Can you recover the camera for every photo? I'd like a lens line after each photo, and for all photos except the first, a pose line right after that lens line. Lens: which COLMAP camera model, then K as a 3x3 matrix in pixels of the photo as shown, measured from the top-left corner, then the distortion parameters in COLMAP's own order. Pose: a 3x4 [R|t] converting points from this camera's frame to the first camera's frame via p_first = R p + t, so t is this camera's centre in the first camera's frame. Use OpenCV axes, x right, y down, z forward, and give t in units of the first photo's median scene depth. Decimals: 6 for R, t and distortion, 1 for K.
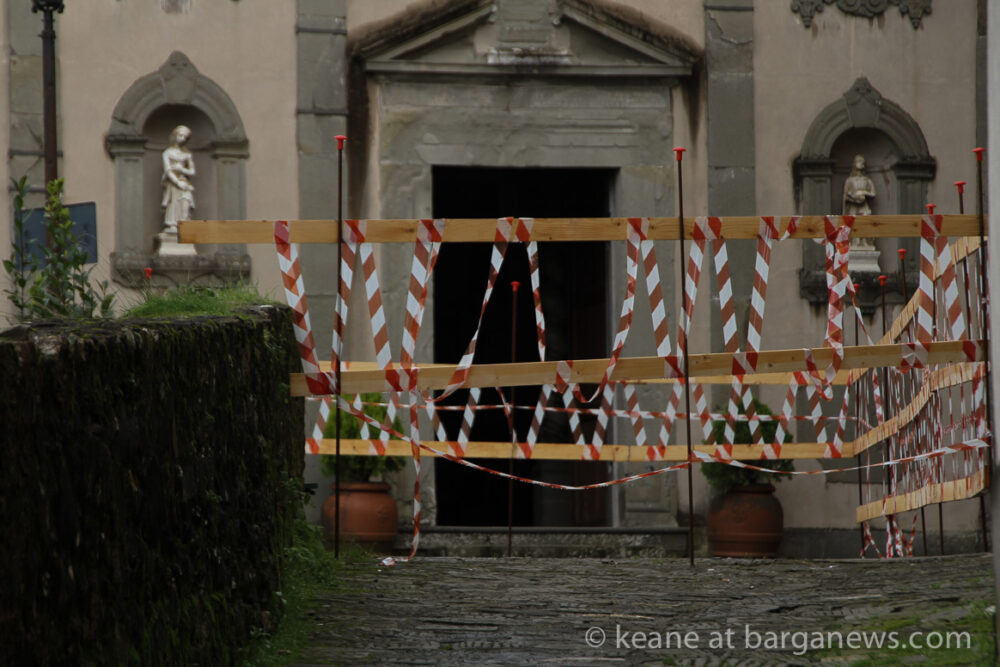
lens RADIAL K [[6025.2, 0, 500.0], [0, 6025.2, 333.5], [0, 0, 1]] dist [1.520708, -13.098730]
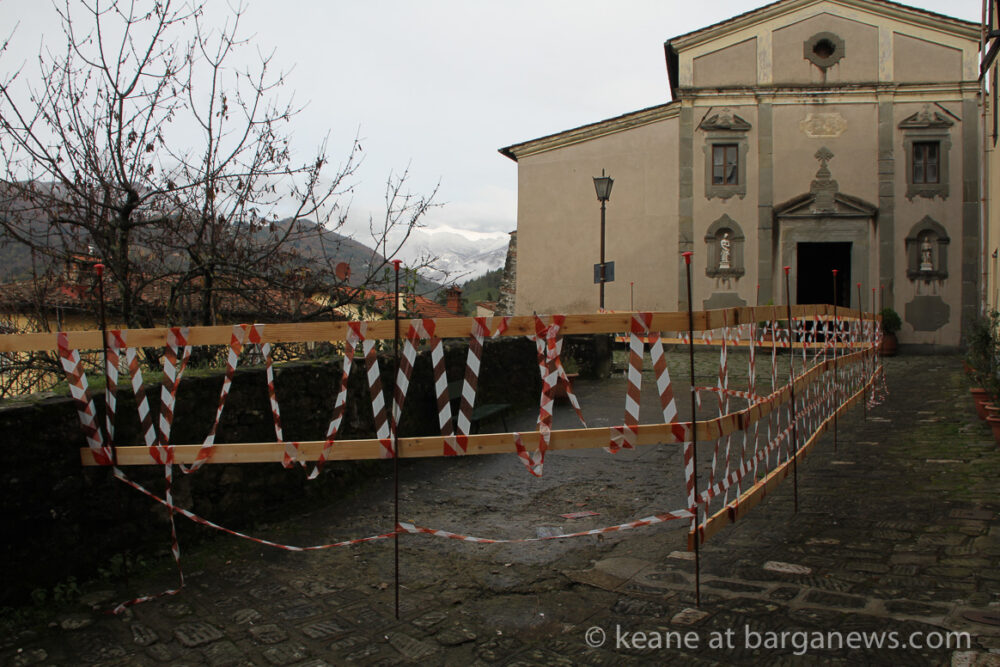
lens RADIAL K [[818.2, 0, 500.0], [0, 818.2, 350.0], [0, 0, 1]] dist [-0.121067, 0.009560]
pose [[0.873517, 0.031172, -0.485794, 0.084434], [0.021018, 0.994602, 0.101615, -0.019823], [0.486339, -0.098973, 0.868147, 0.597058]]
